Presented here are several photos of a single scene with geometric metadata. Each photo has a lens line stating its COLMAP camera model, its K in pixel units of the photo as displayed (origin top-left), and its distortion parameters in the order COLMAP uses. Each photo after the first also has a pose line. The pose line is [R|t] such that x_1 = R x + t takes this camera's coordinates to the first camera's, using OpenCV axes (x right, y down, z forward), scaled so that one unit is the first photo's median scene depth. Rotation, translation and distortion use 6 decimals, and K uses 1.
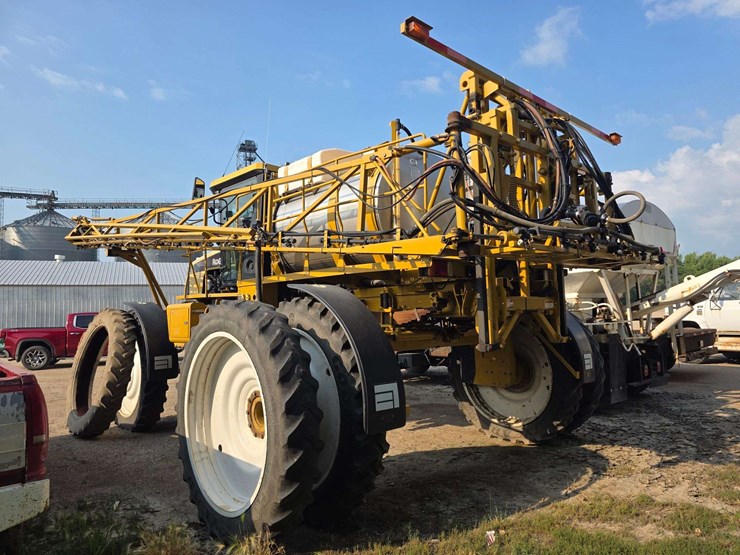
lens RADIAL K [[506.0, 0, 374.1], [0, 506.0, 273.8], [0, 0, 1]] dist [0.059350, -0.058636]
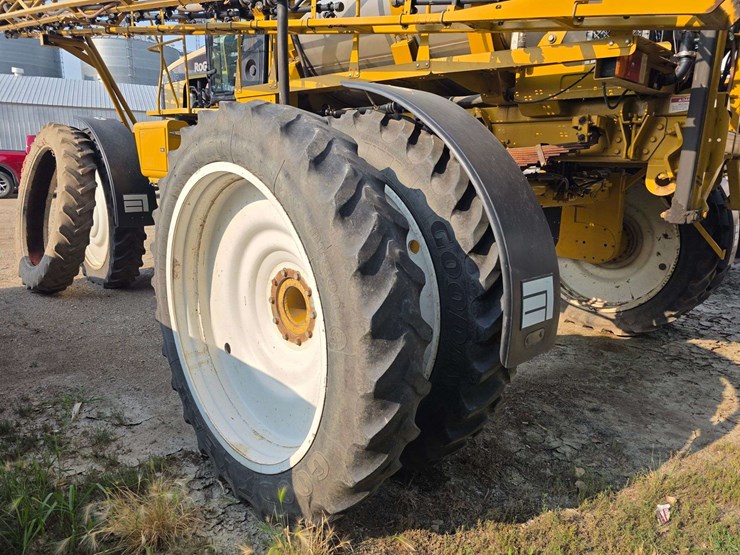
lens RADIAL K [[506.0, 0, 374.1], [0, 506.0, 278.7], [0, 0, 1]] dist [0.059350, -0.058636]
pose [[0.998183, 0.049748, 0.034000, -0.122019], [-0.057726, 0.951298, 0.302820, 0.045951], [-0.017279, -0.304232, 0.952441, 0.353084]]
